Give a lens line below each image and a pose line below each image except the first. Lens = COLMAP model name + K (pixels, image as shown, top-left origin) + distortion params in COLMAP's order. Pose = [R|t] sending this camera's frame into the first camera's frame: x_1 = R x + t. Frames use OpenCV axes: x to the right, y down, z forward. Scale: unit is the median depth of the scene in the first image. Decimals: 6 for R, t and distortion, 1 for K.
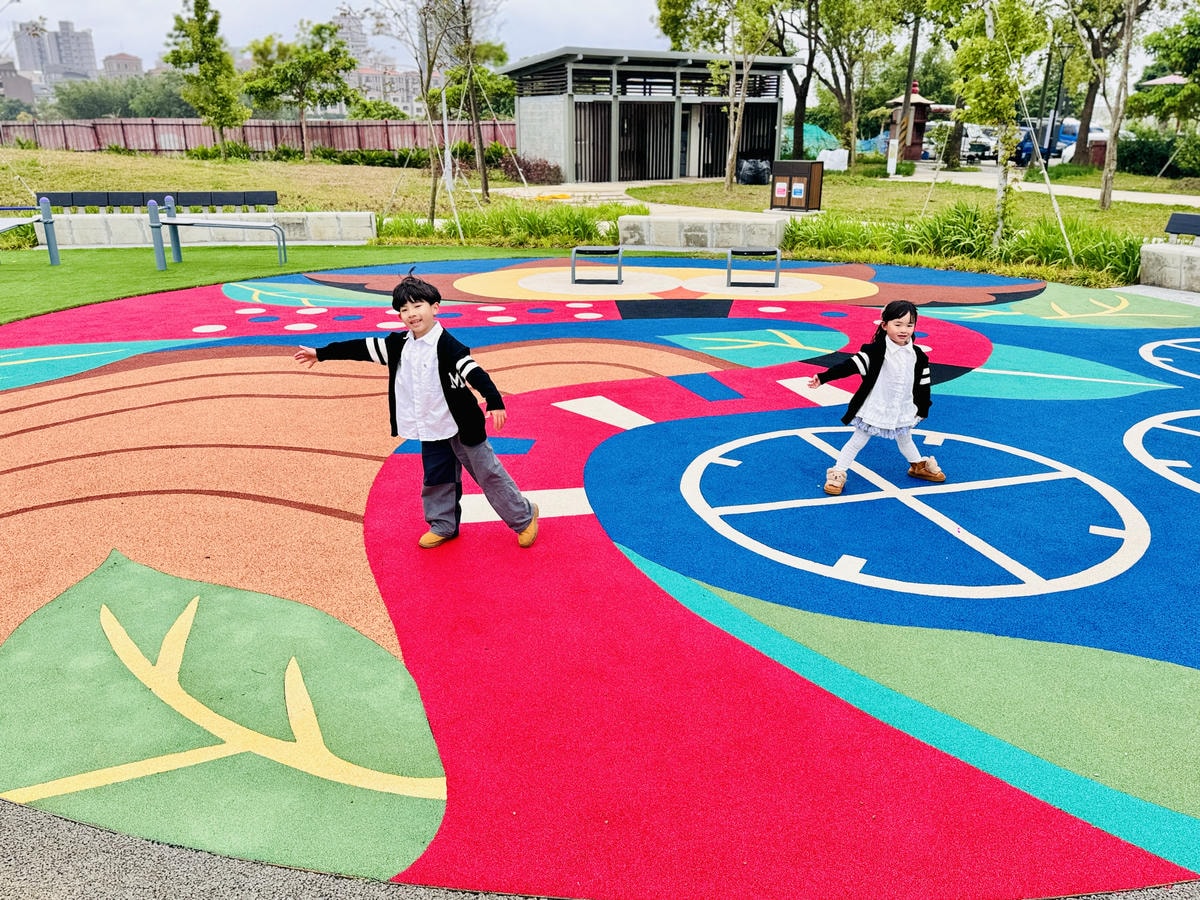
lens RADIAL K [[891.7, 0, 600.0], [0, 891.7, 450.0], [0, 0, 1]] dist [0.194706, -0.342036]
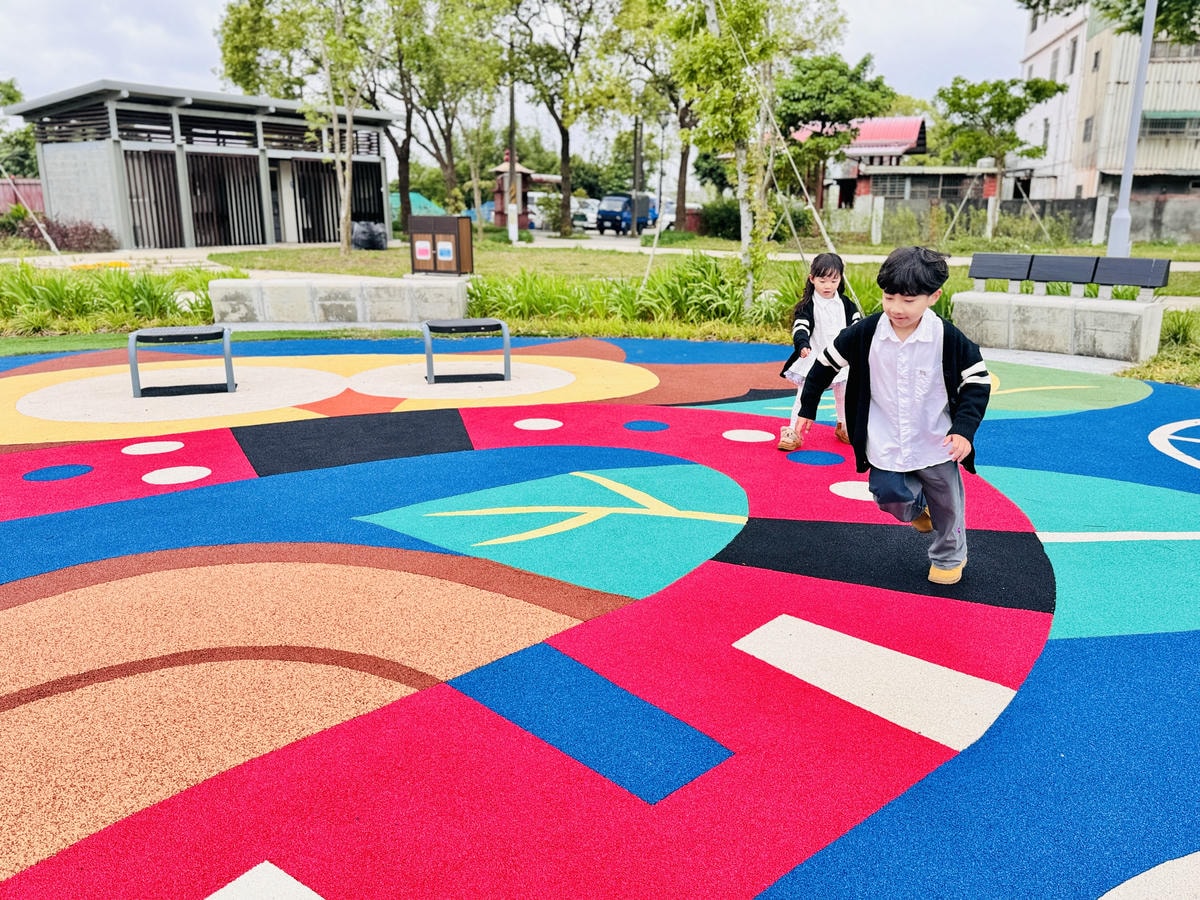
lens RADIAL K [[904.2, 0, 600.0], [0, 904.2, 450.0], [0, 0, 1]] dist [0.089099, -0.142419]
pose [[0.908306, -0.103421, 0.405320, -0.001889], [0.135097, 0.989557, -0.050251, -0.039932], [-0.395890, 0.100401, 0.912793, 0.176758]]
